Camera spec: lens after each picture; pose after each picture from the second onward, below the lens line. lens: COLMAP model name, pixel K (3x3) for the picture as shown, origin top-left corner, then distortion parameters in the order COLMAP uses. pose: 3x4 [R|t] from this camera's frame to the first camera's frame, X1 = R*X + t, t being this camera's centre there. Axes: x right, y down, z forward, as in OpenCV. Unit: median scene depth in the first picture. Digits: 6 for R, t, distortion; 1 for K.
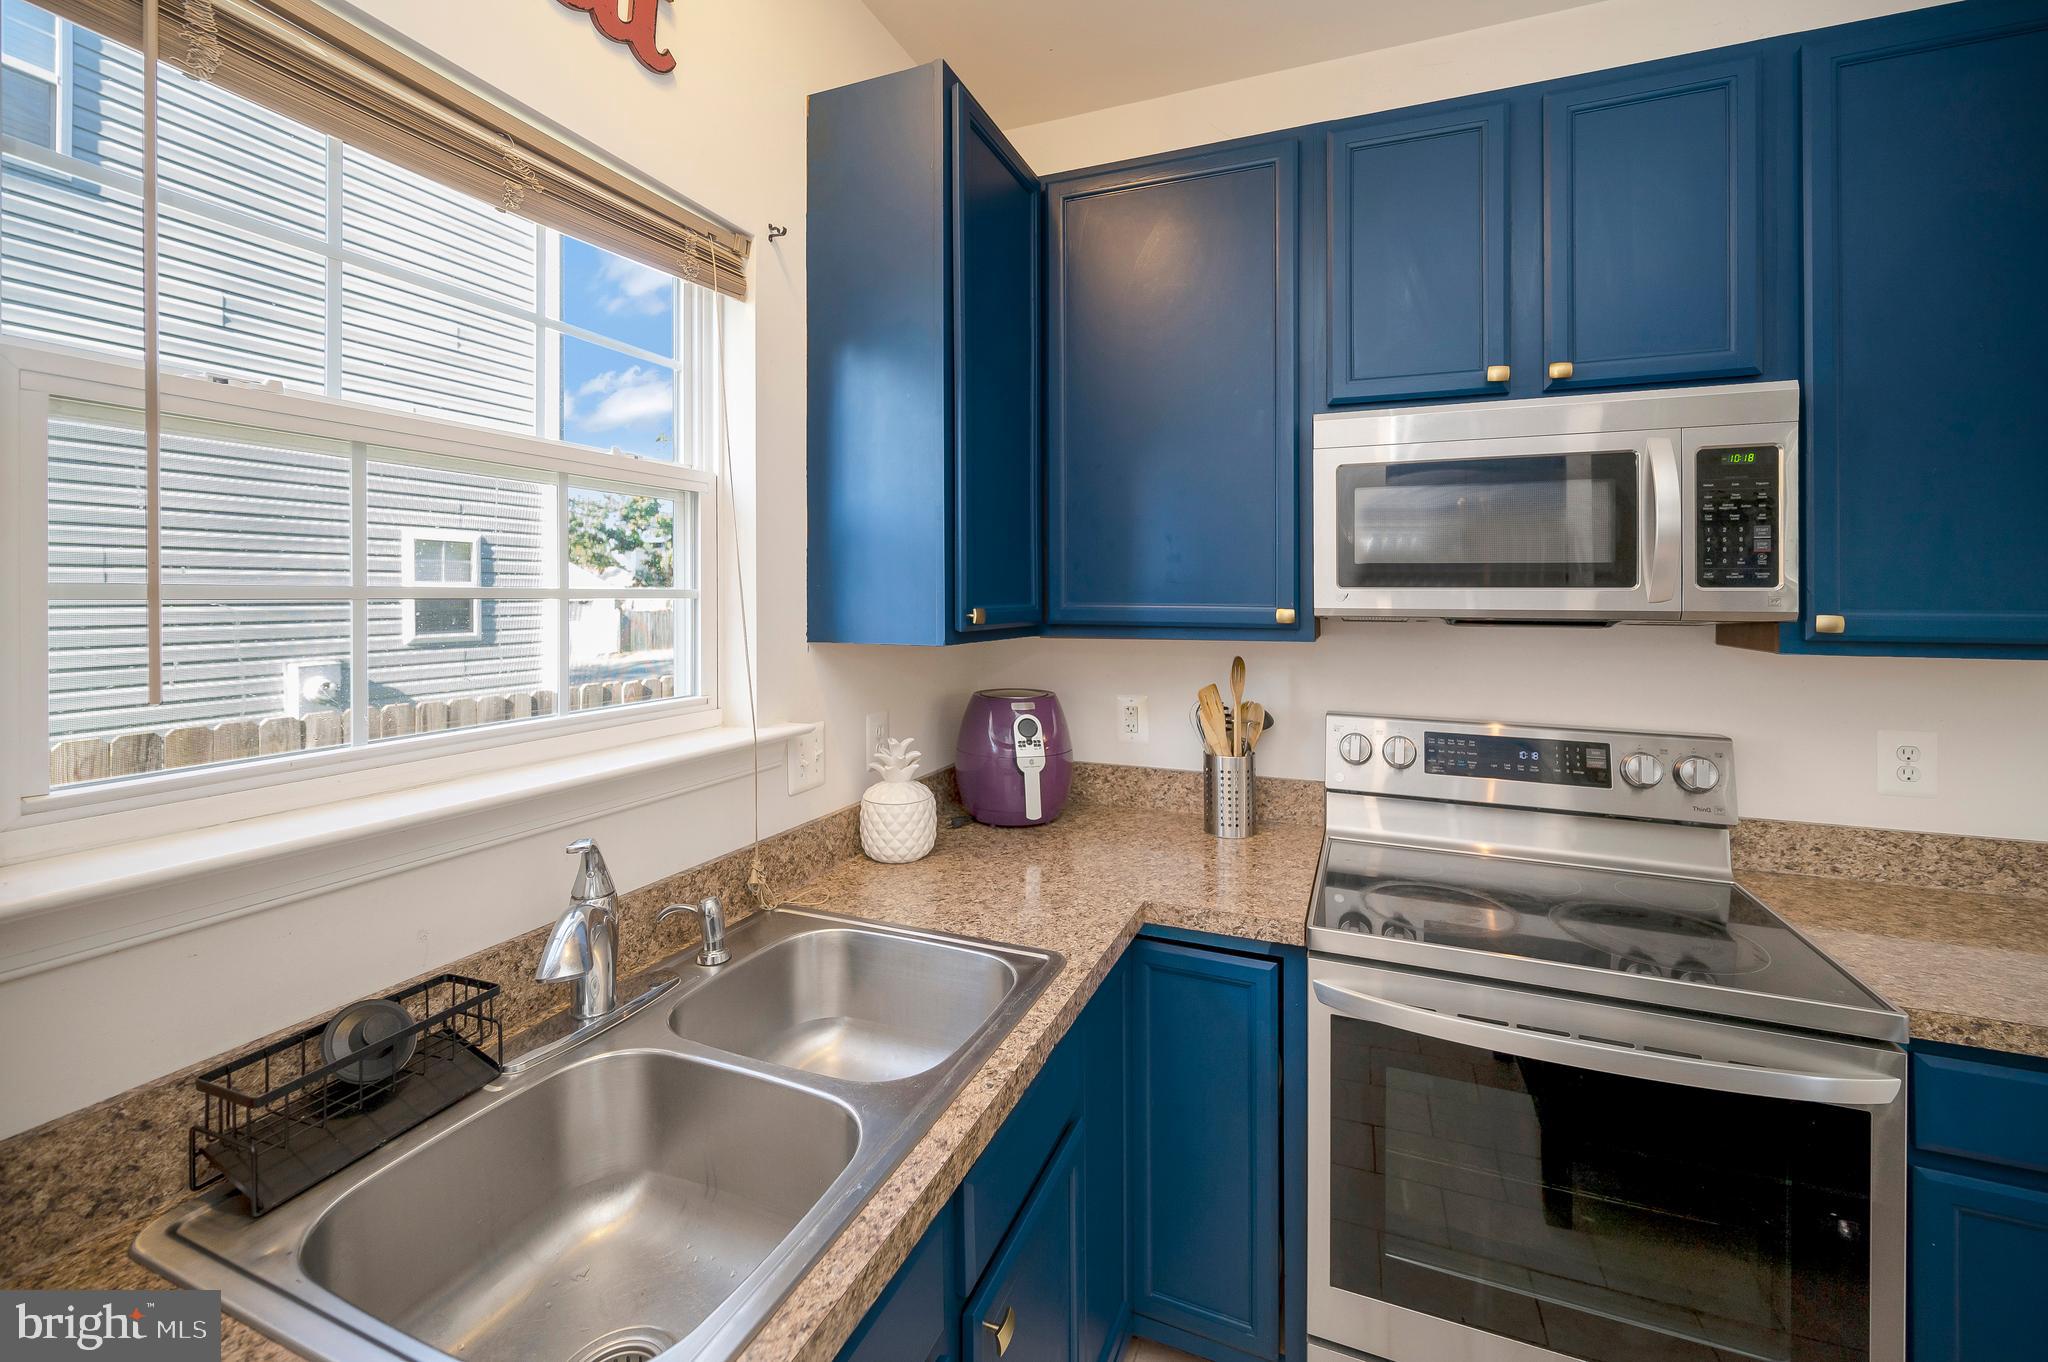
lens RADIAL K [[833.0, 0, 1038.8], [0, 833.0, 592.6], [0, 0, 1]] dist [-0.000093, -0.000168]
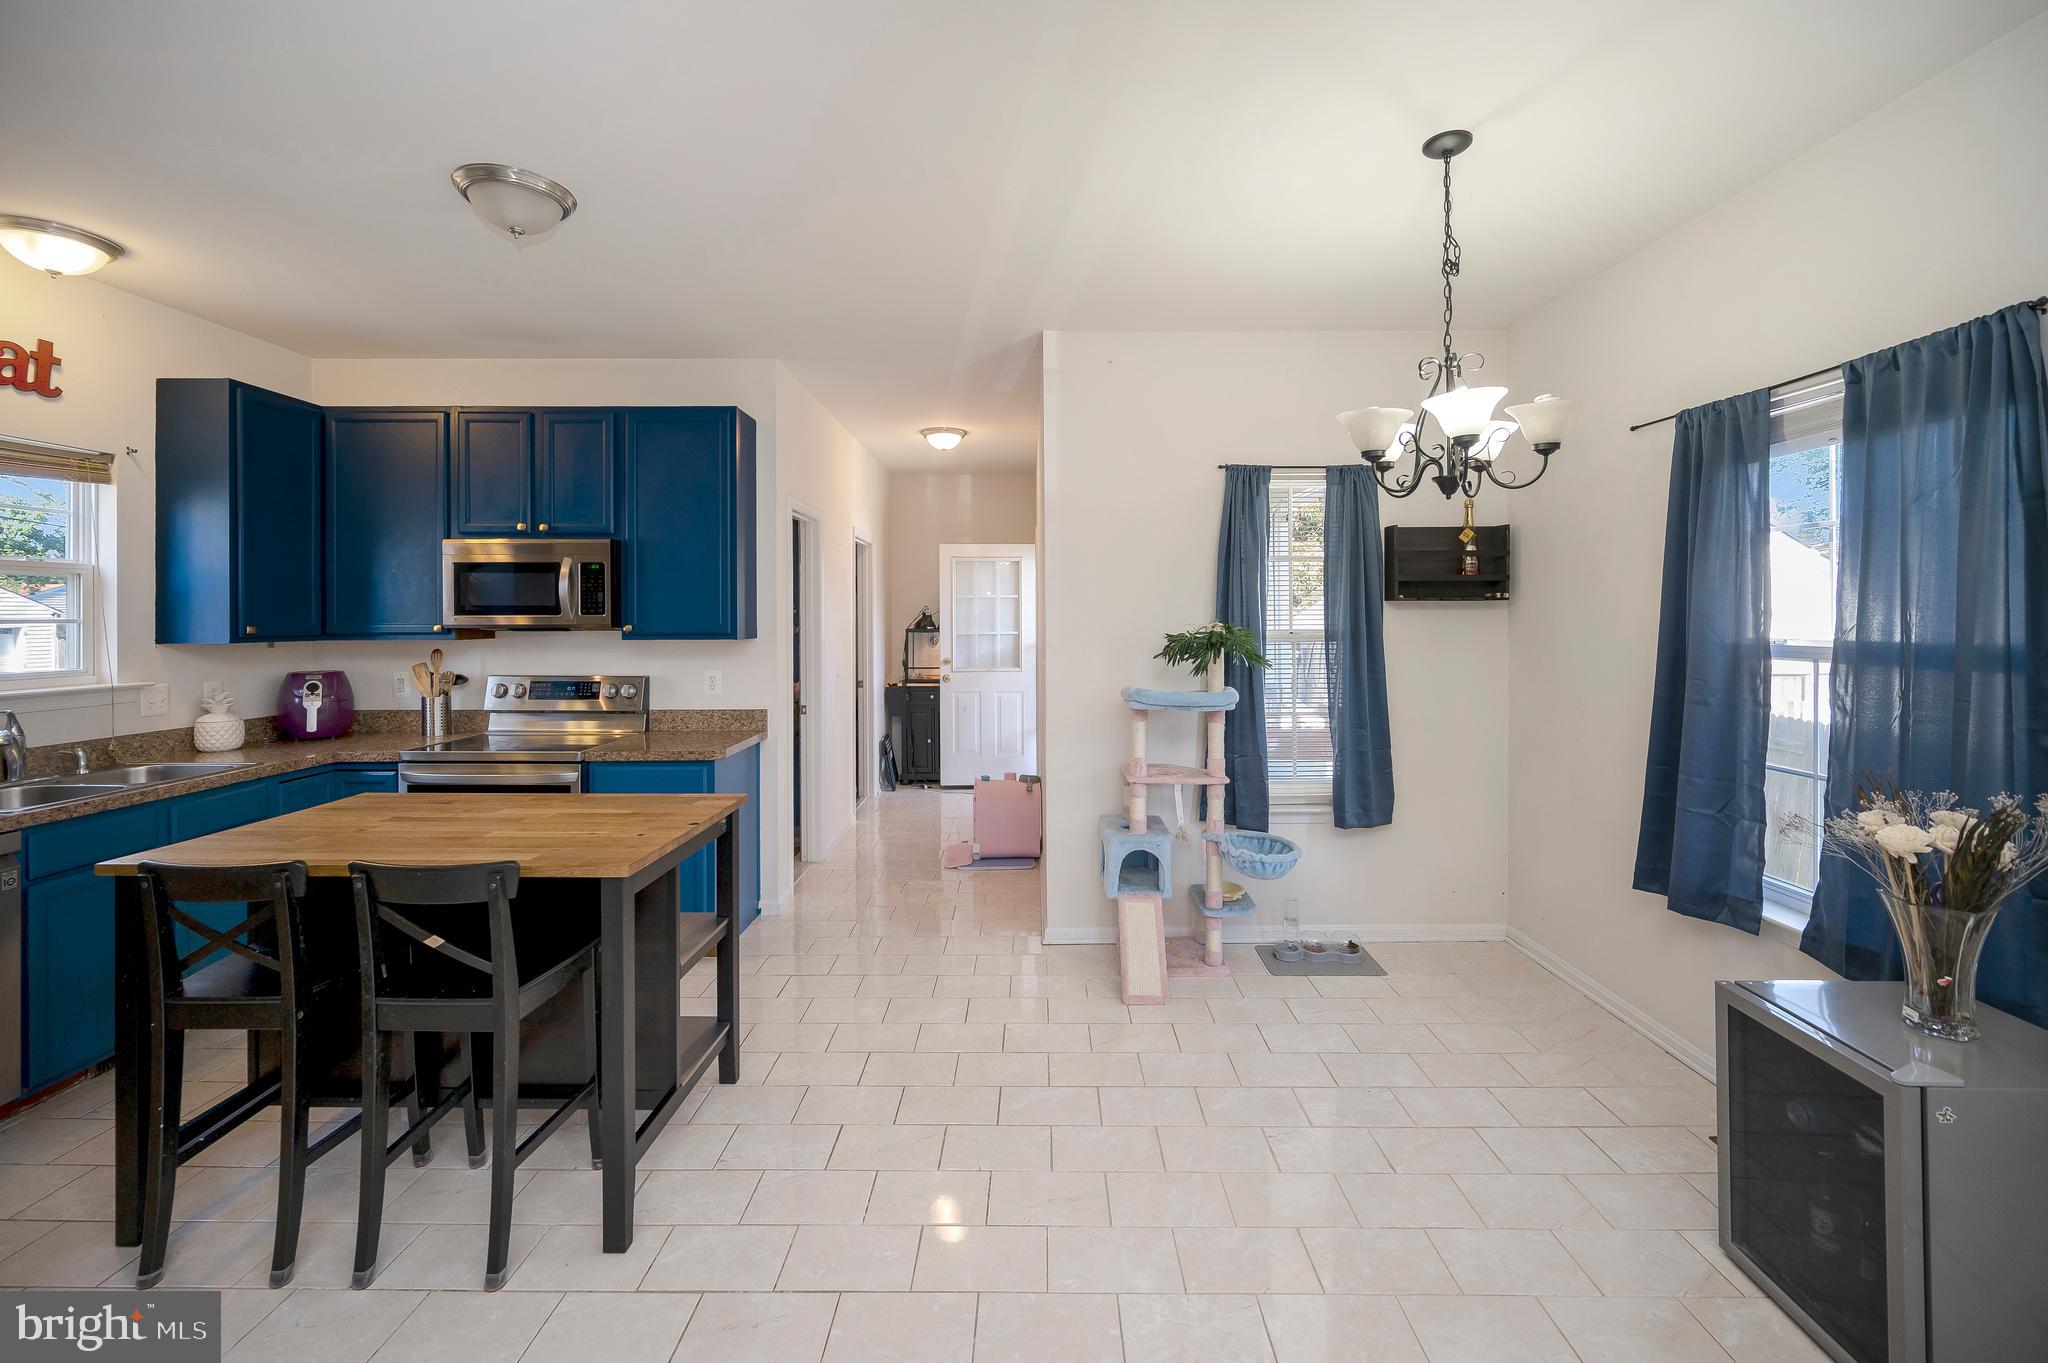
lens RADIAL K [[859.9, 0, 1019.0], [0, 859.9, 619.3], [0, 0, 1]] dist [0.008778, -0.000216]
pose [[0.935053, -0.007294, 0.354432, 0.963233], [0.005732, 0.999969, 0.005456, -0.000126], [-0.354461, -0.003069, 0.935066, -1.763618]]
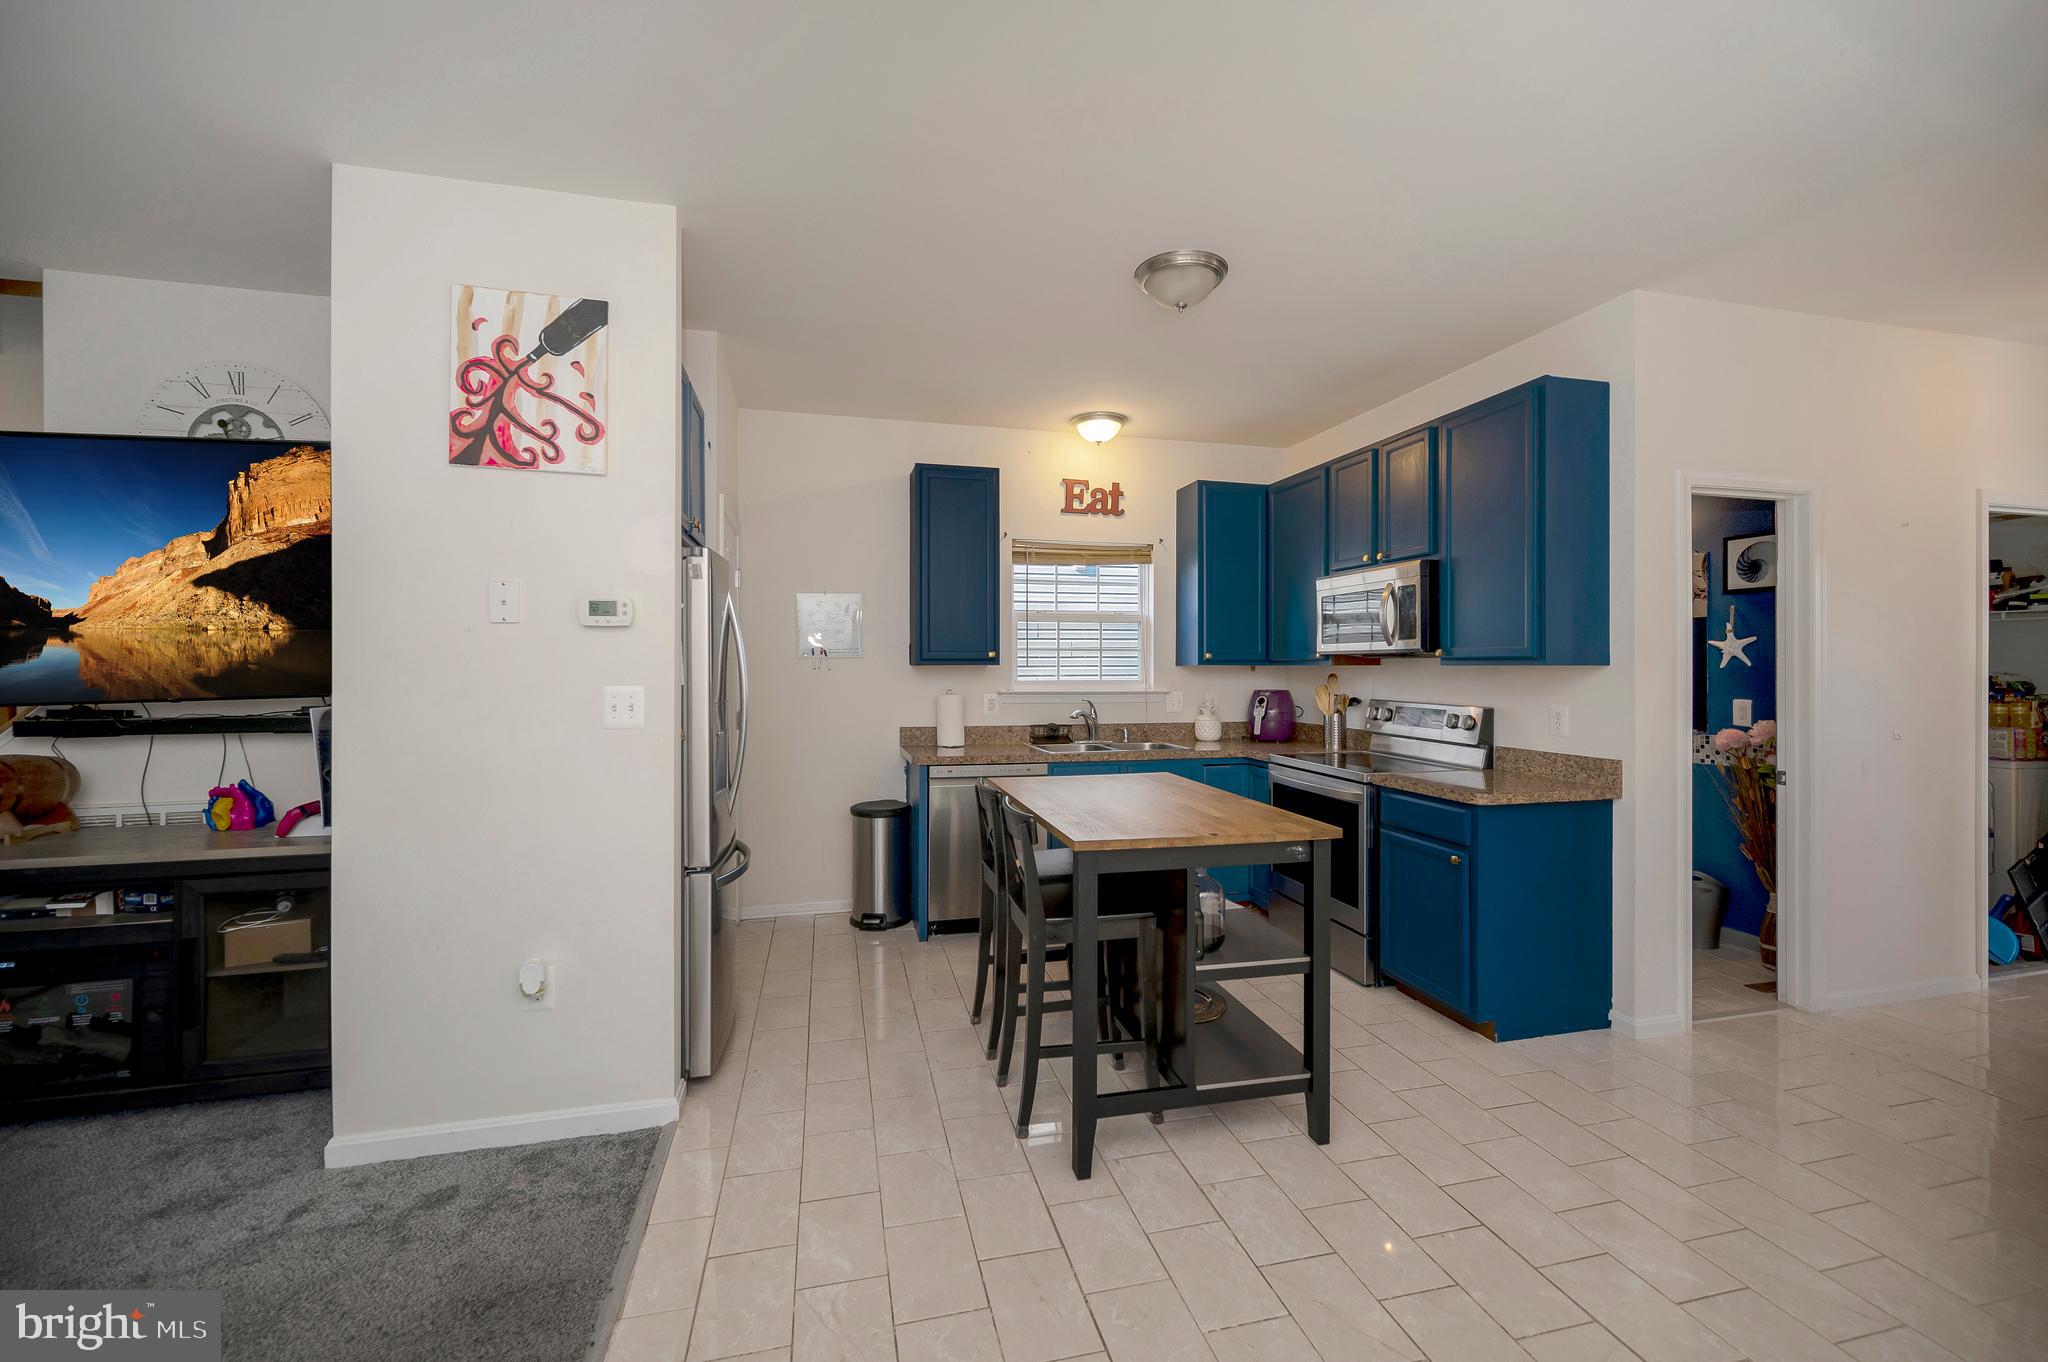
lens RADIAL K [[829.2, 0, 1013.1], [0, 829.2, 665.8], [0, 0, 1]] dist [-0.000583, -0.000166]
pose [[0.575148, -0.004684, -0.818036, 1.910275], [0.000694, 0.999986, -0.005238, 0.075301], [0.818049, 0.002445, 0.575144, -1.283399]]
